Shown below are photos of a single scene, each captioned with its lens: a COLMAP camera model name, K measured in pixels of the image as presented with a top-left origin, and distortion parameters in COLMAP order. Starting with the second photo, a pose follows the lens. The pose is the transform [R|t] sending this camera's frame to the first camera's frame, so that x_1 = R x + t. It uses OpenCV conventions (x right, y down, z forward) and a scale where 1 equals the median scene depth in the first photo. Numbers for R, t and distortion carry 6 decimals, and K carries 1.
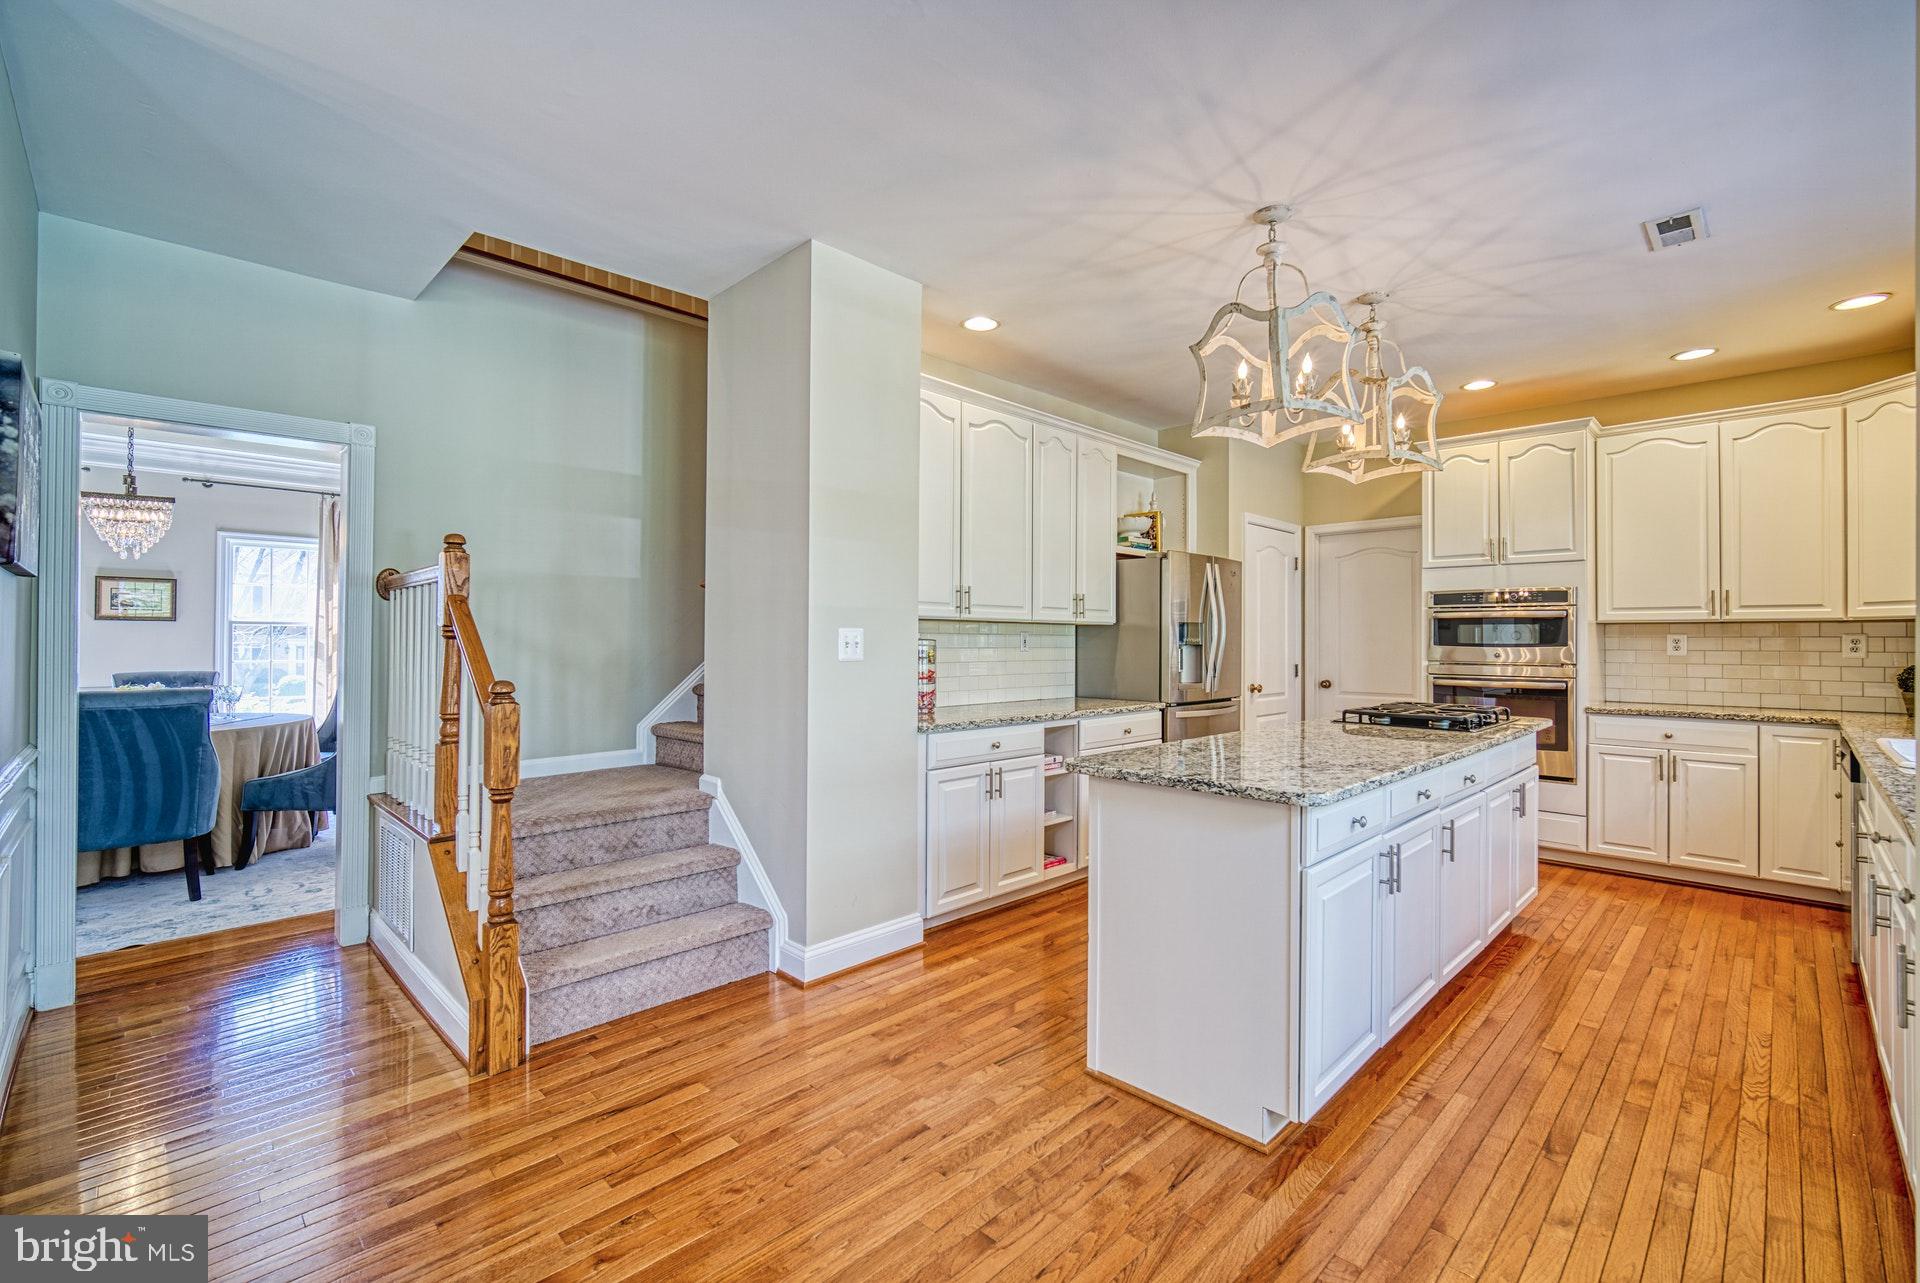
lens RADIAL K [[834.4, 0, 970.6], [0, 834.4, 631.5], [0, 0, 1]] dist [-0.010628, 0.002850]
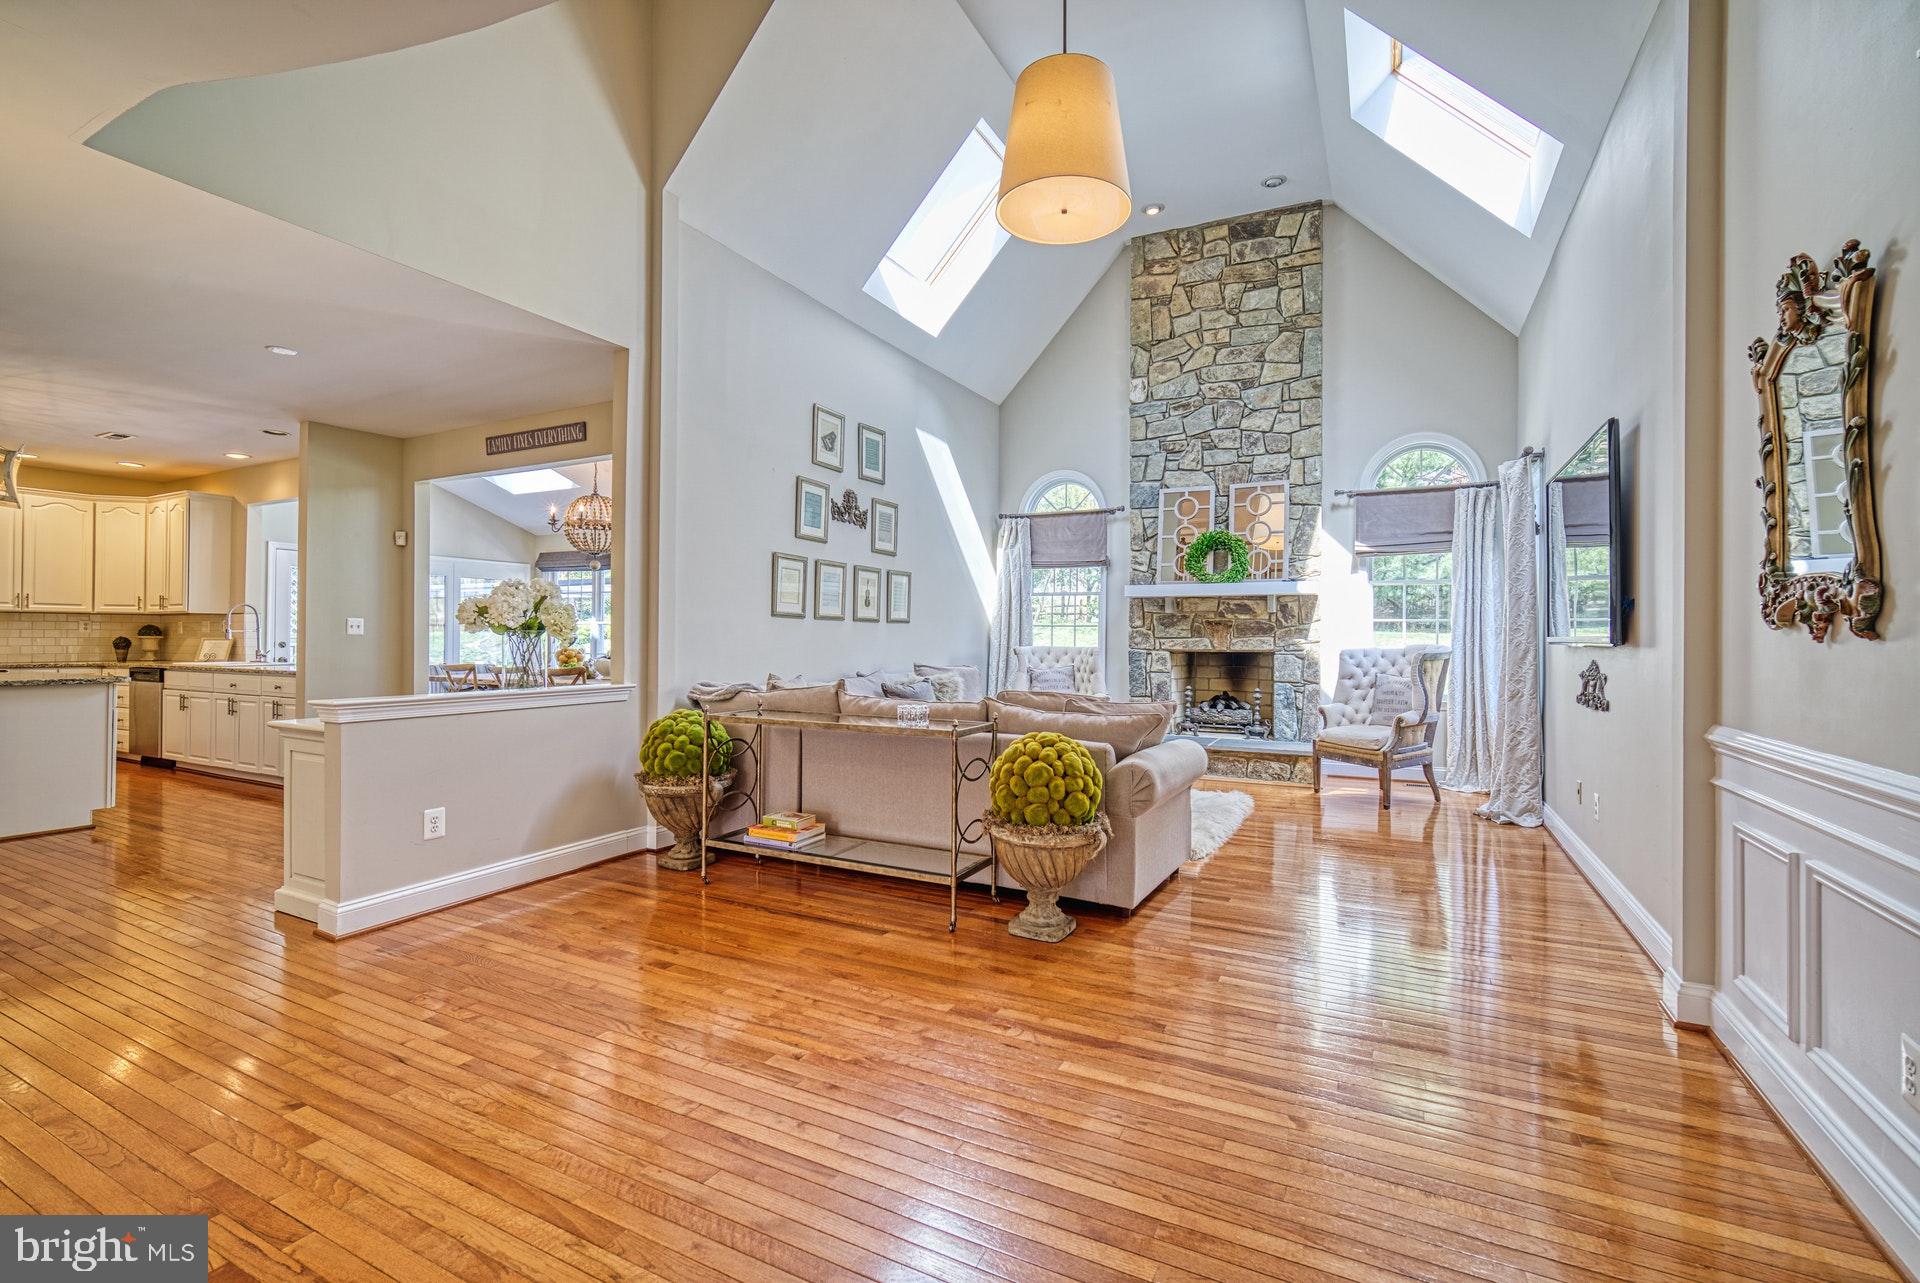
lens RADIAL K [[834.4, 0, 971.3], [0, 834.4, 635.8], [0, 0, 1]] dist [-0.010628, 0.002850]
pose [[-0.302479, -0.003112, 0.953151, -1.423801], [-0.016224, 0.999867, -0.001884, 0.010019], [-0.953018, -0.016034, -0.302489, -0.376319]]
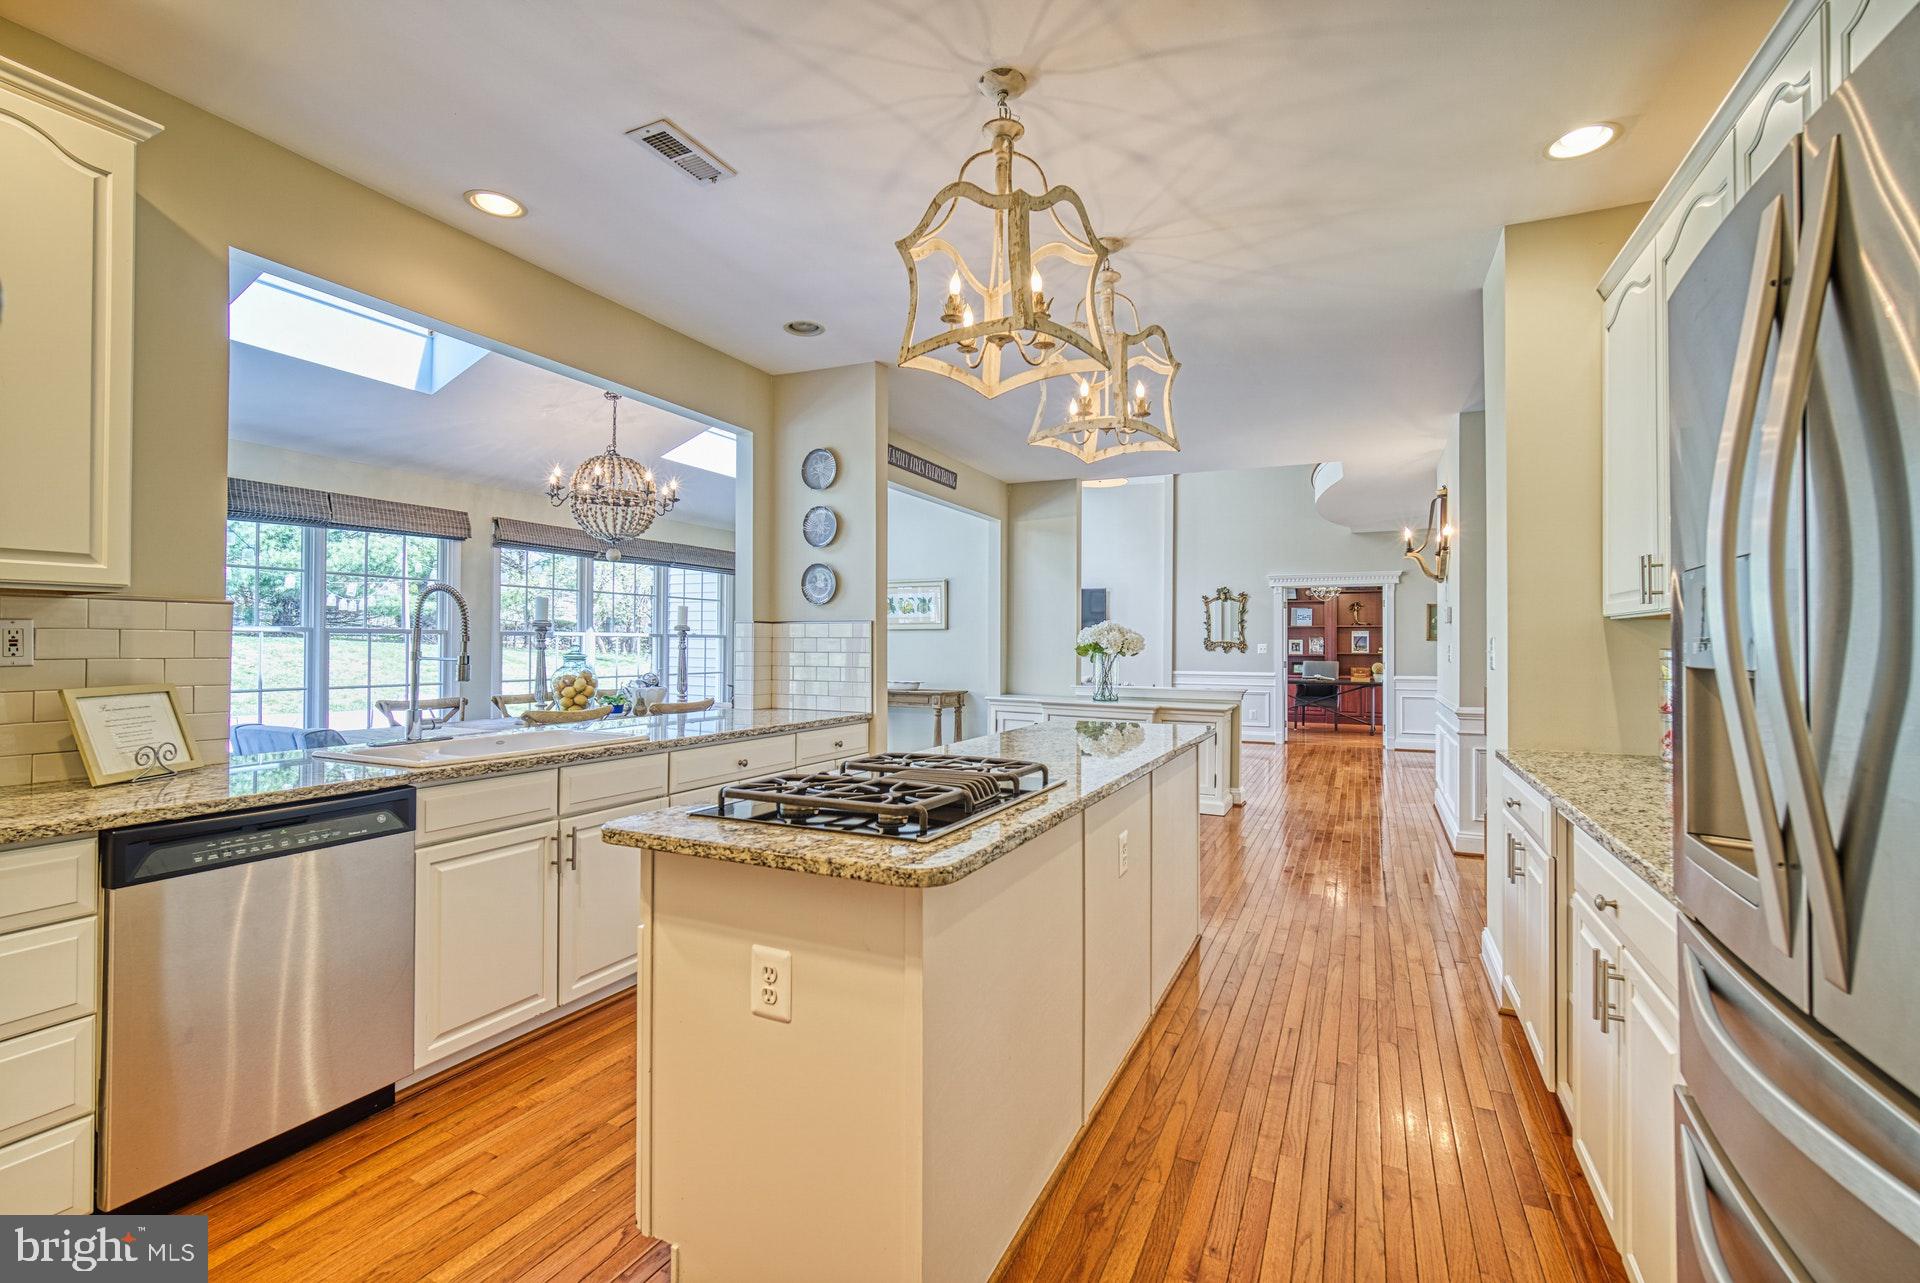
lens RADIAL K [[834.4, 0, 972.8], [0, 834.4, 636.3], [0, 0, 1]] dist [-0.010628, 0.002850]
pose [[-0.941822, -0.012335, -0.335886, 0.627789], [-0.004756, 0.999715, -0.023376, 0.017389], [0.336079, -0.020418, -0.941612, 1.386556]]
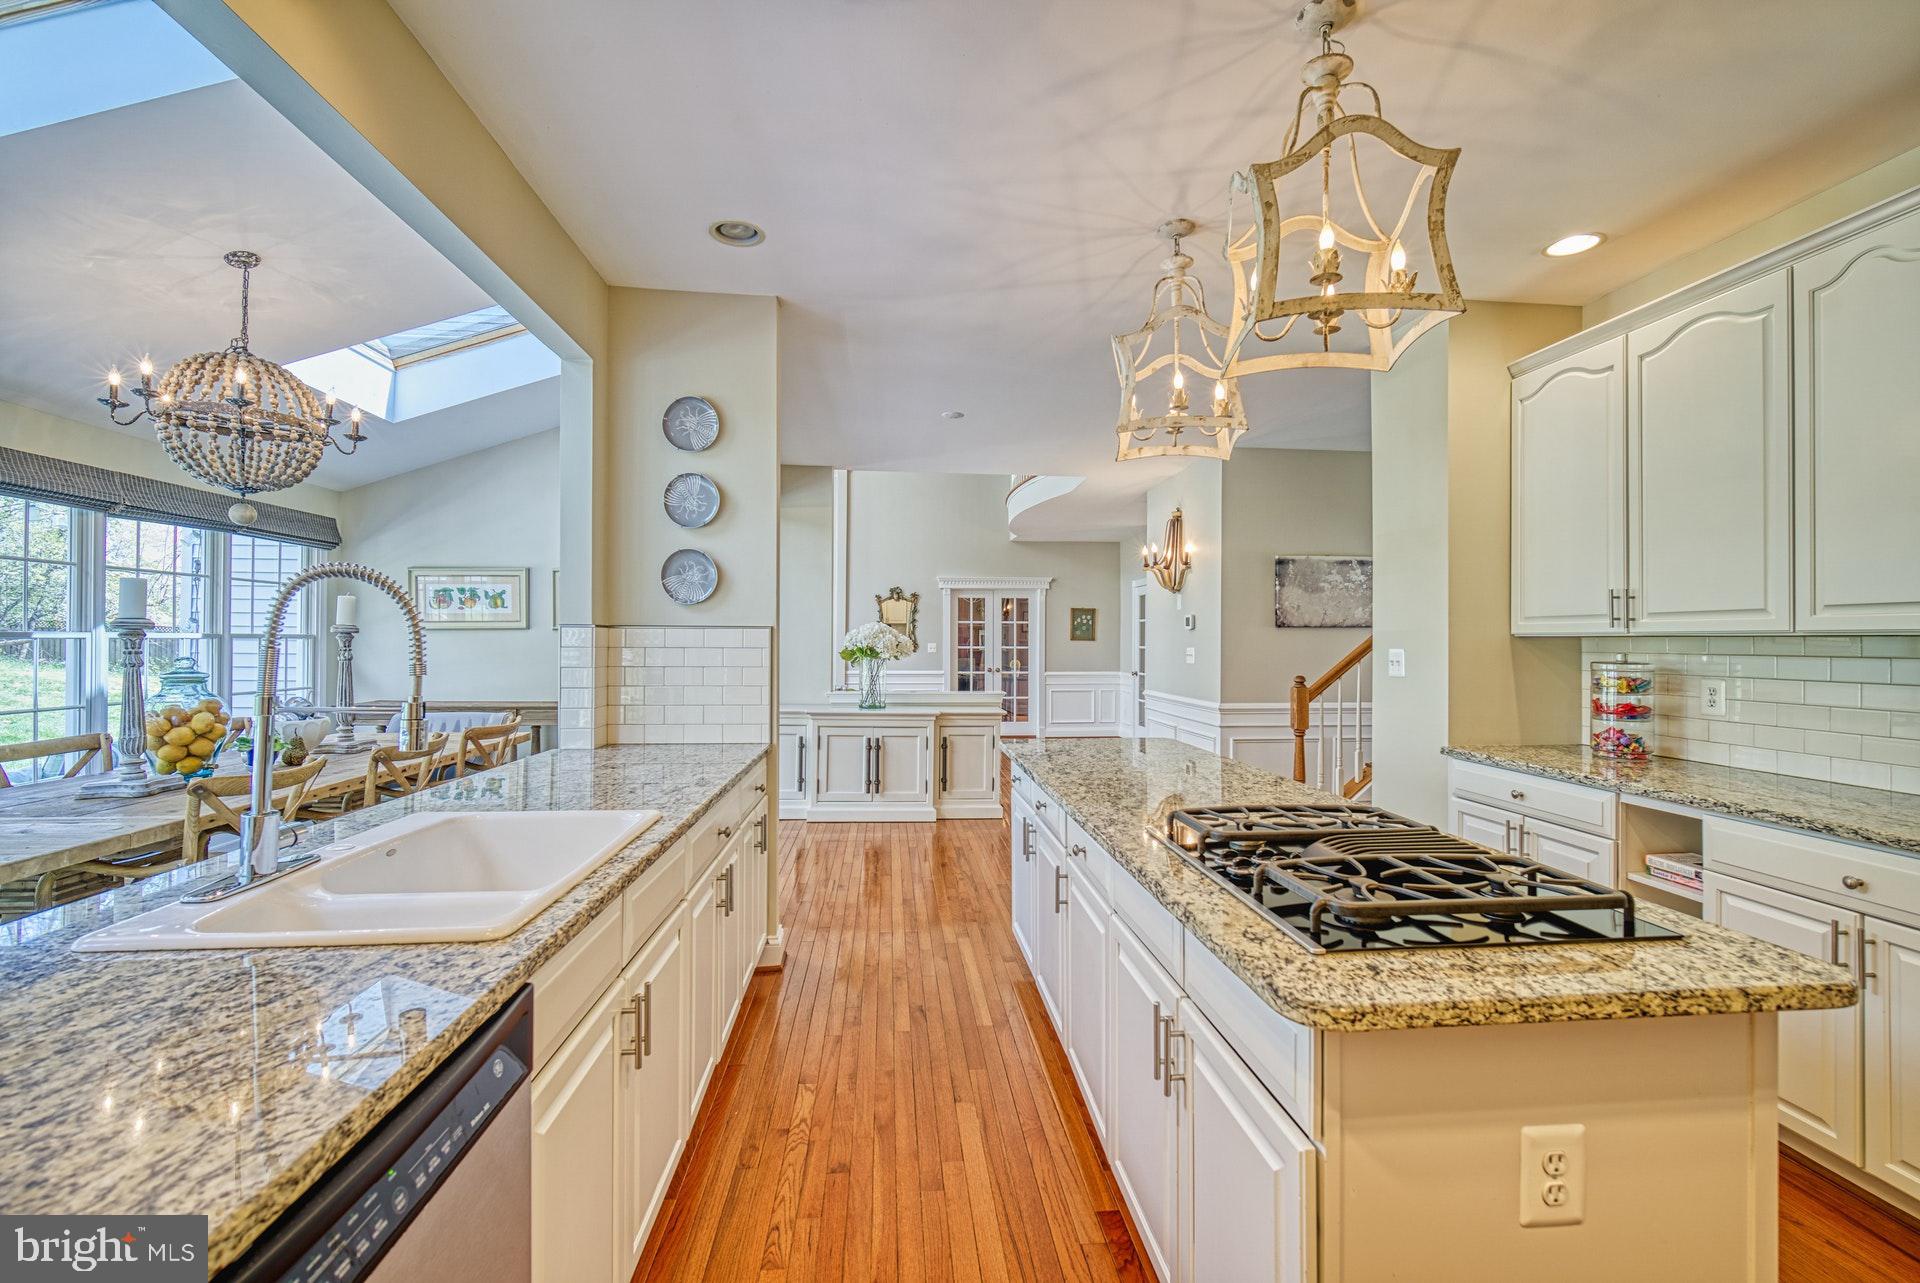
lens RADIAL K [[834.4, 0, 973.8], [0, 834.4, 635.3], [0, 0, 1]] dist [-0.010628, 0.002850]
pose [[-0.636163, -0.012700, -0.771450, 0.909130], [0.001584, 0.999841, -0.017766, -0.002480], [0.771553, -0.012524, -0.636042, 1.027556]]
